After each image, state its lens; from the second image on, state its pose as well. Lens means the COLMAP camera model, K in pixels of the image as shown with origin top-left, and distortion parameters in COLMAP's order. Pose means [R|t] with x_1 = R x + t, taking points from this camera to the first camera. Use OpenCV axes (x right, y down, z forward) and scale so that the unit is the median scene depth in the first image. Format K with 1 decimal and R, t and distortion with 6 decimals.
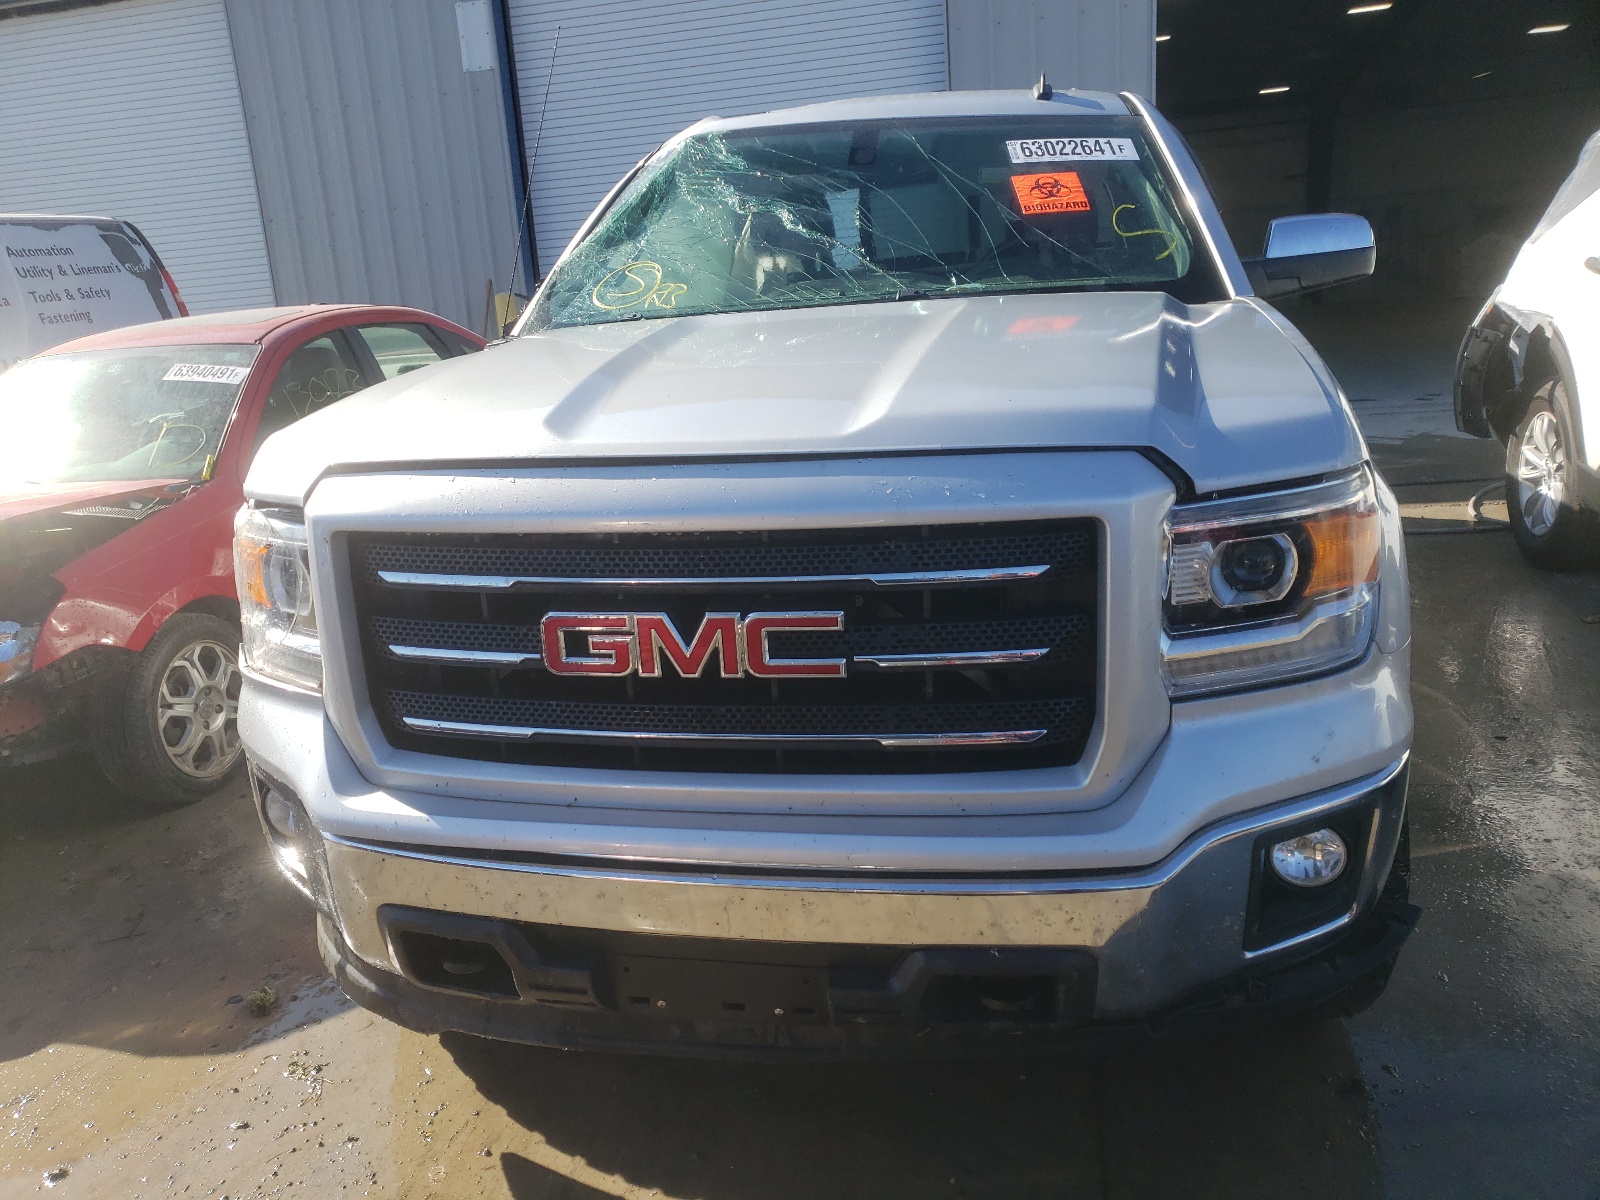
lens RADIAL K [[1239.0, 0, 798.0], [0, 1239.0, 595.5], [0, 0, 1]] dist [0.060932, 0.001750]
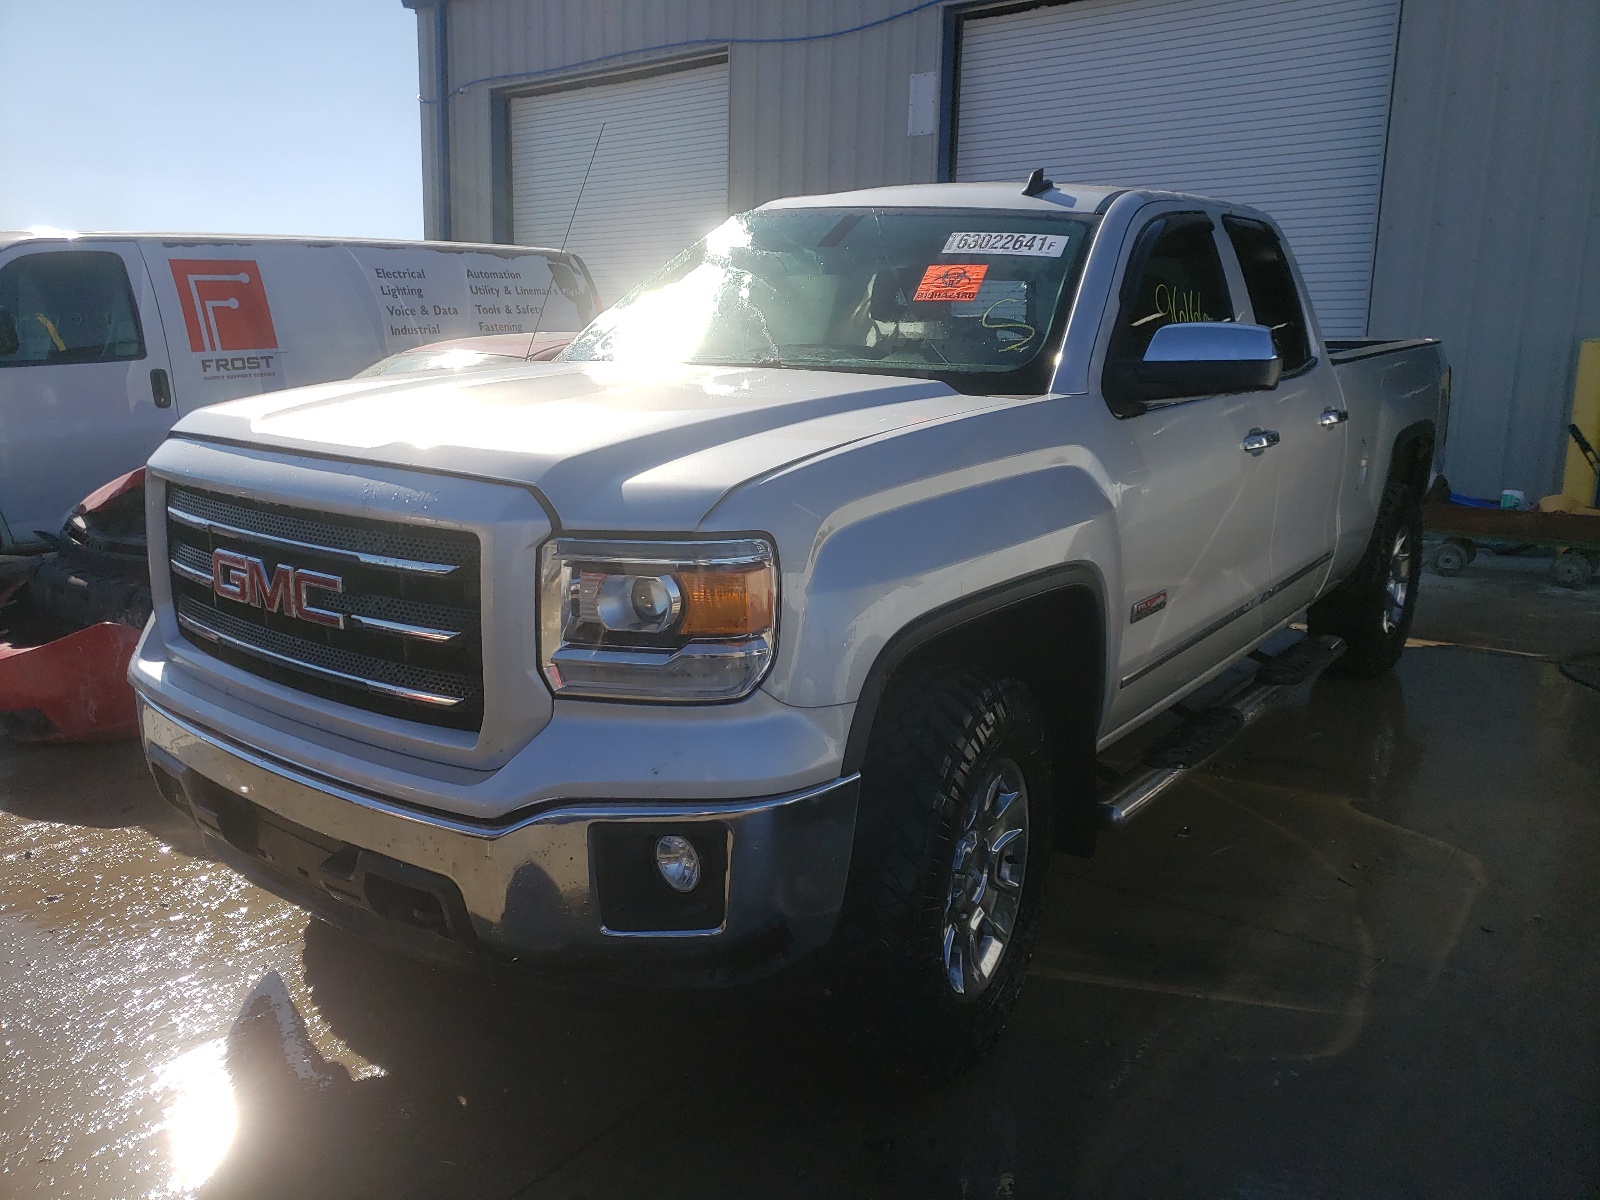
lens RADIAL K [[1239.0, 0, 795.7], [0, 1239.0, 608.0], [0, 0, 1]] dist [0.060932, 0.001750]
pose [[0.905171, 0.176538, -0.386652, 0.938984], [-0.187708, 0.982183, 0.009012, -0.054847], [0.381354, 0.064420, 0.922182, -0.035786]]
